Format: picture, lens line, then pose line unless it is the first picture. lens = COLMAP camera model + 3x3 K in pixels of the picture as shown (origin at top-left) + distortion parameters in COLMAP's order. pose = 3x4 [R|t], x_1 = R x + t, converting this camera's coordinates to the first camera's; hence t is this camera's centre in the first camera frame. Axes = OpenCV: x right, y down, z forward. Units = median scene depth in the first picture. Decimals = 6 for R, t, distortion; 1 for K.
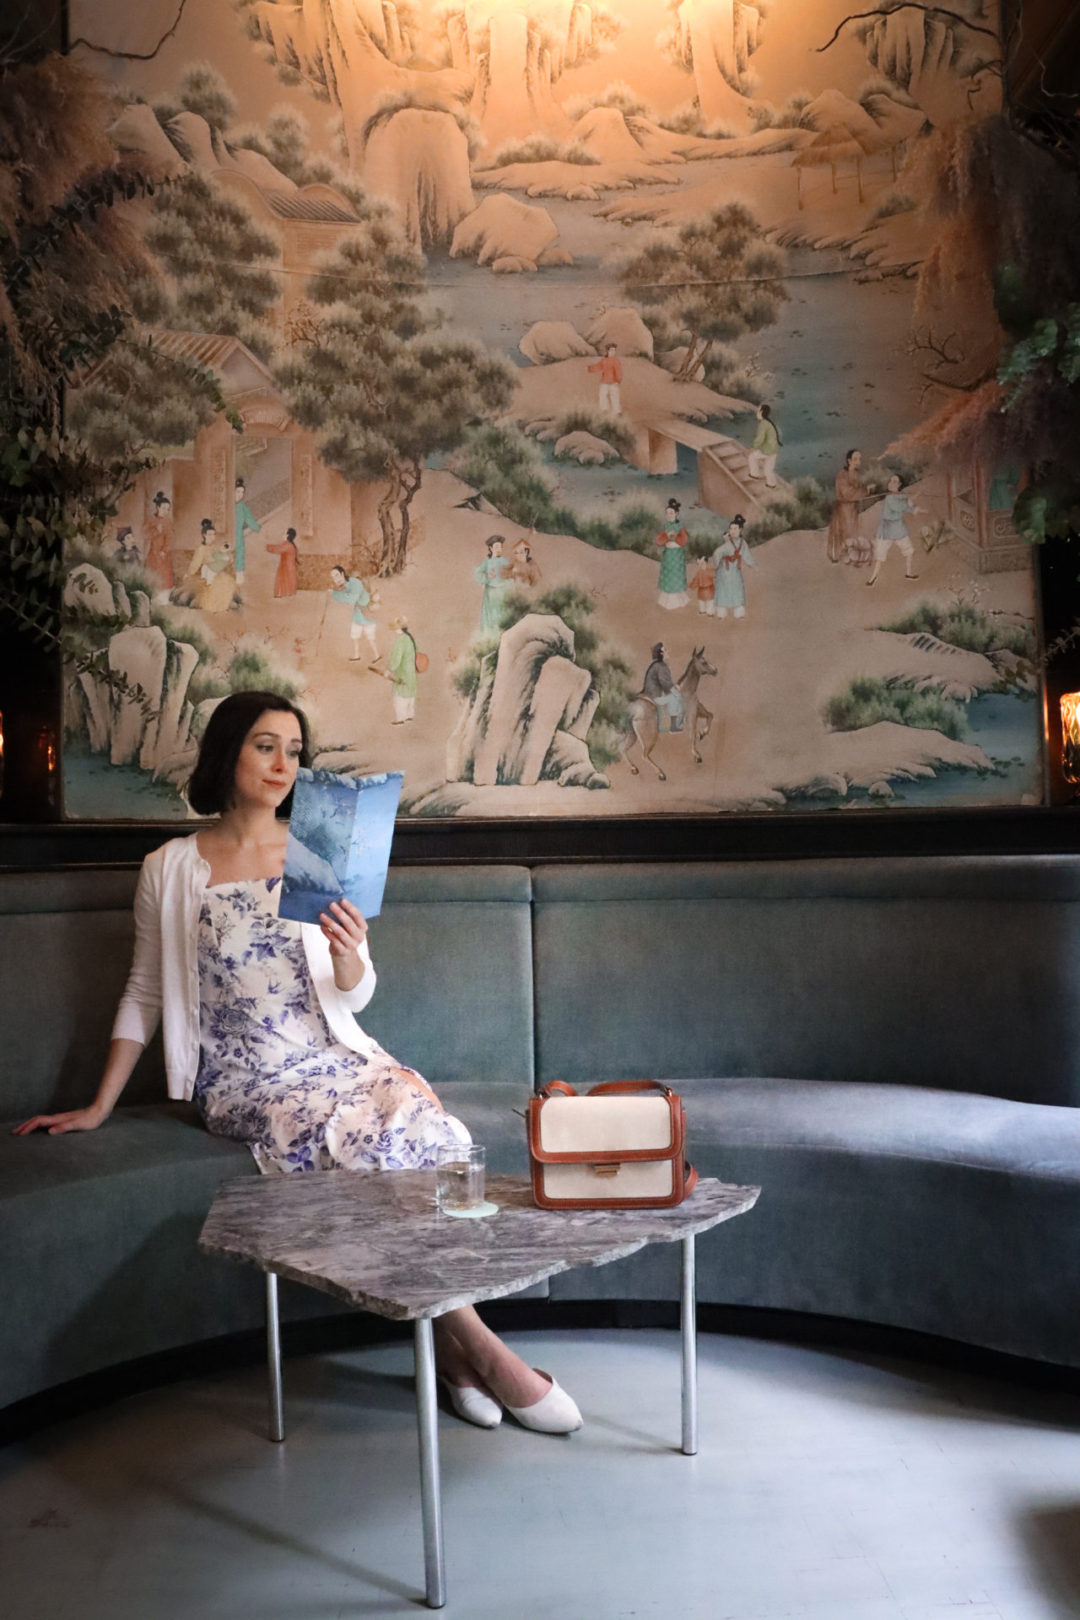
lens RADIAL K [[1315.4, 0, 540.0], [0, 1315.4, 810.0], [0, 0, 1]] dist [-0.190117, 0.151055]
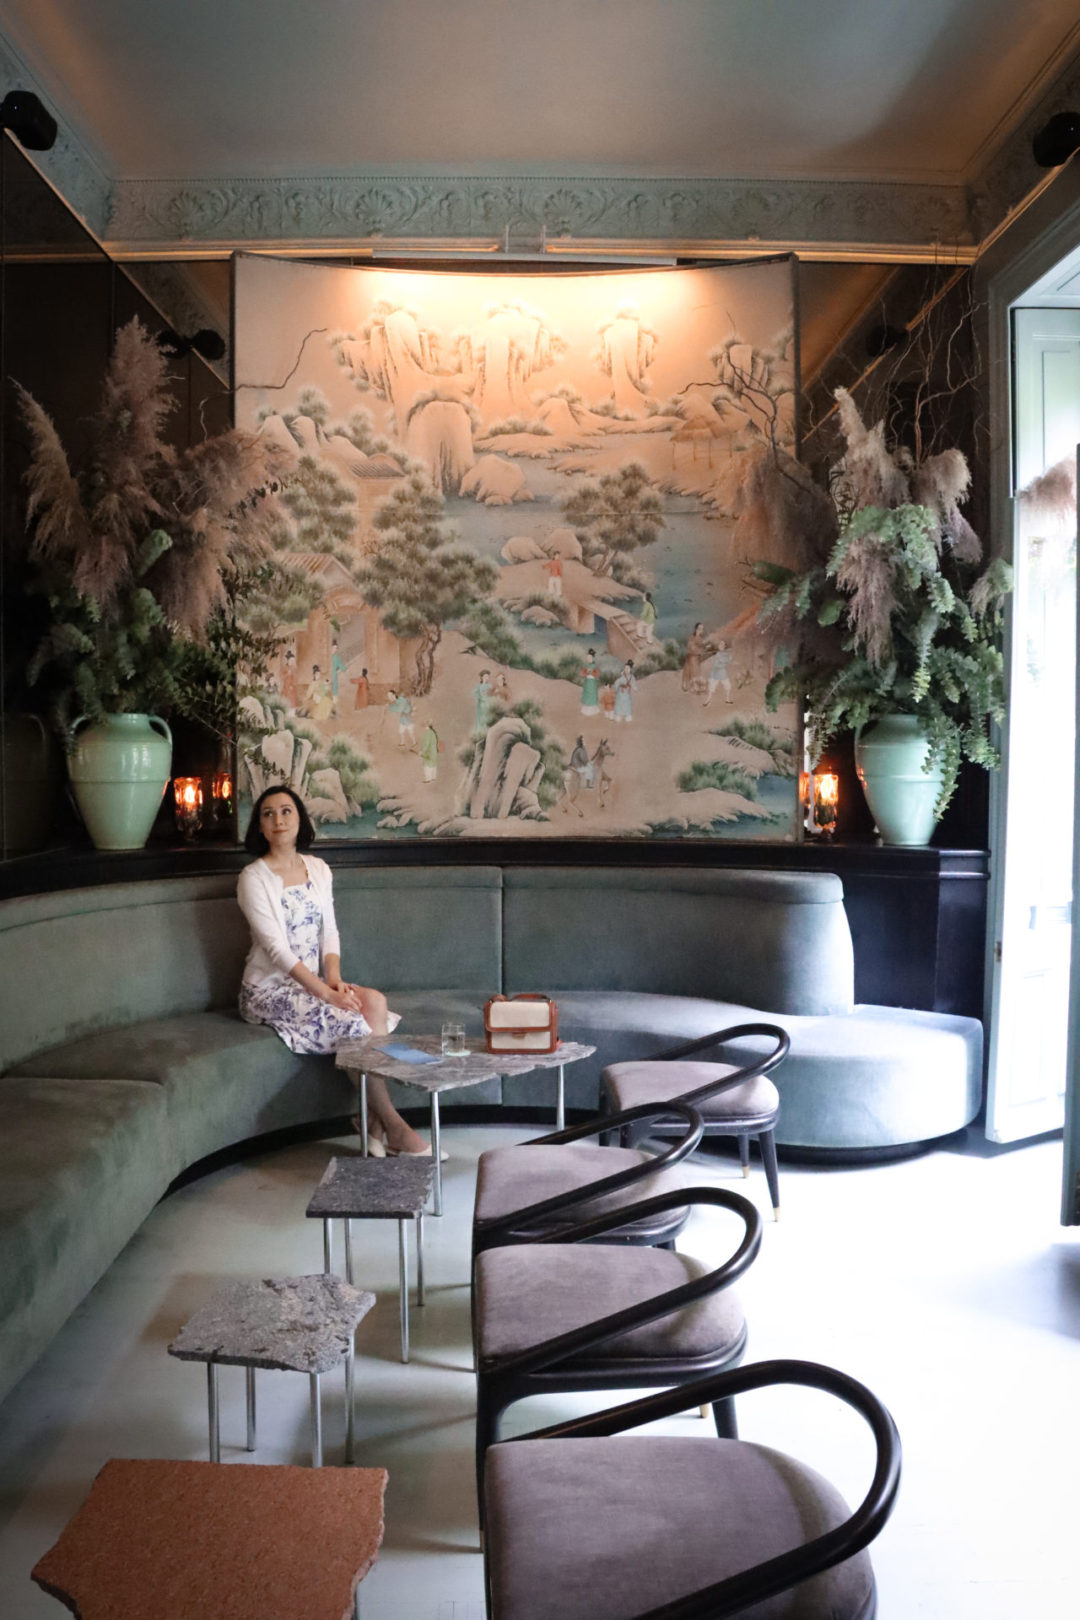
lens RADIAL K [[1315.4, 0, 540.0], [0, 1315.4, 810.0], [0, 0, 1]] dist [-0.190117, 0.151055]
pose [[0.999645, 0.017897, -0.019740, 0.075118], [-0.016258, 0.996640, 0.080275, -0.171237], [0.021110, -0.079926, 0.996577, -0.715487]]
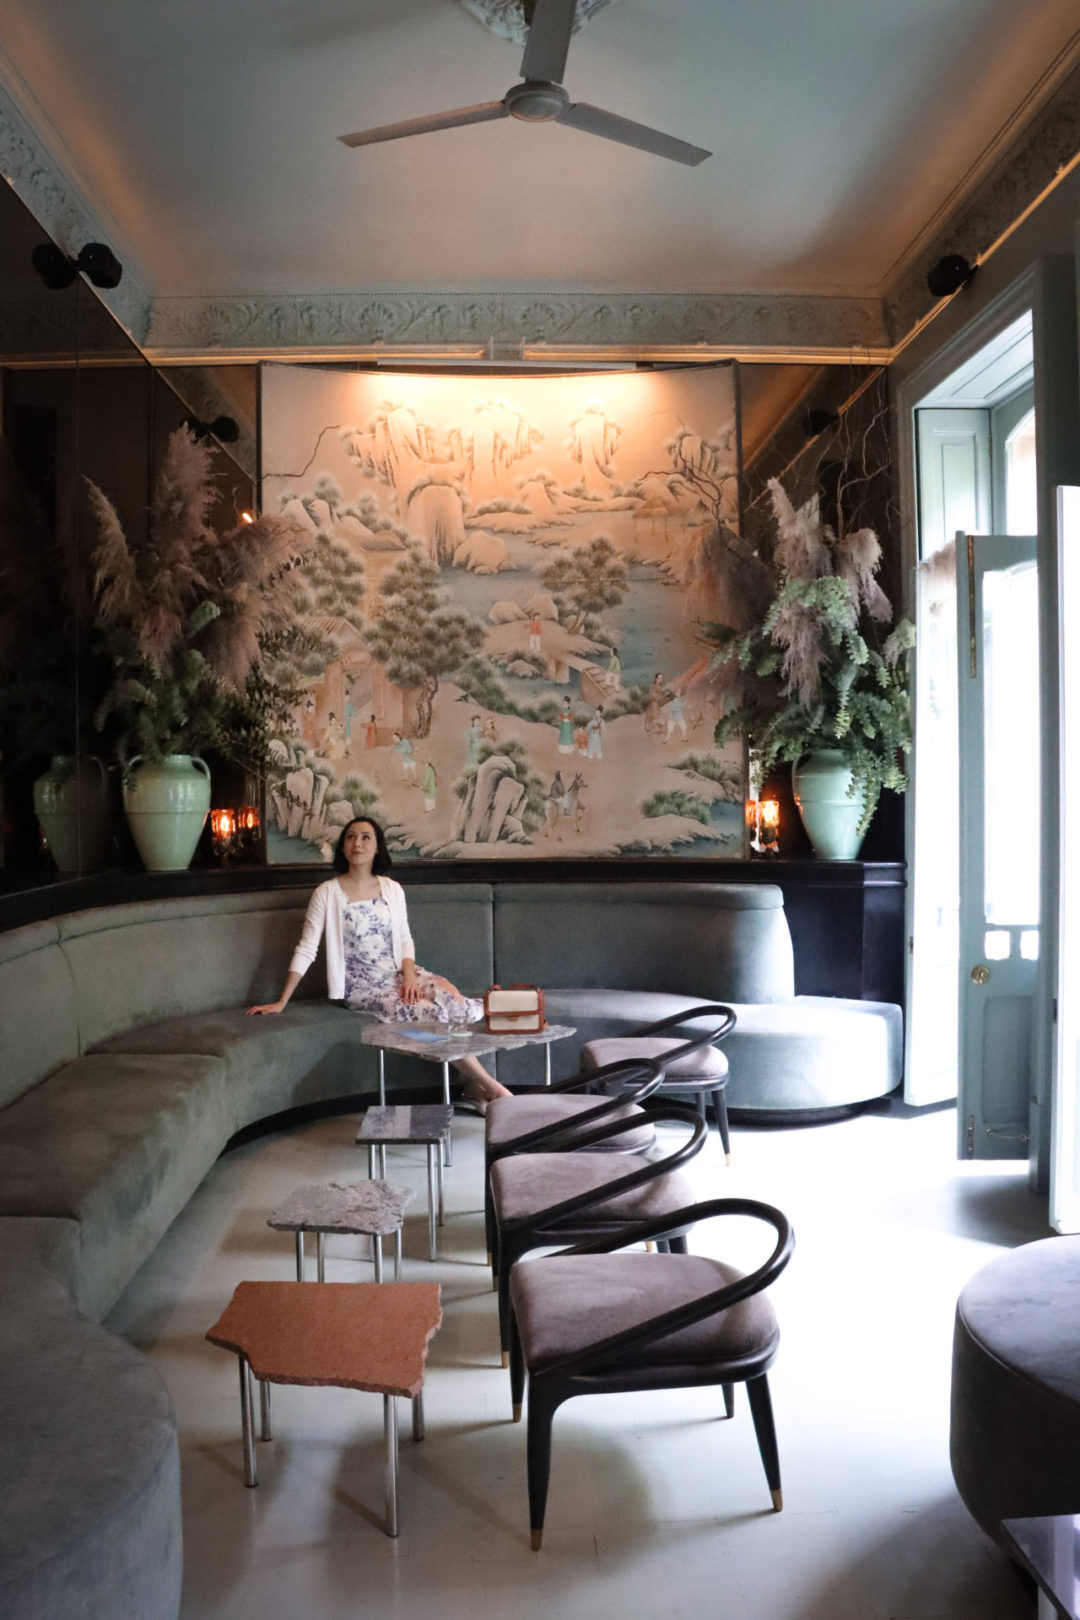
lens RADIAL K [[1315.4, 0, 540.0], [0, 1315.4, 810.0], [0, 0, 1]] dist [-0.190117, 0.151055]
pose [[0.999975, 0.006177, 0.003370, 0.057787], [-0.006336, 0.998762, 0.049337, -0.169903], [-0.003061, -0.049357, 0.998777, -1.002231]]
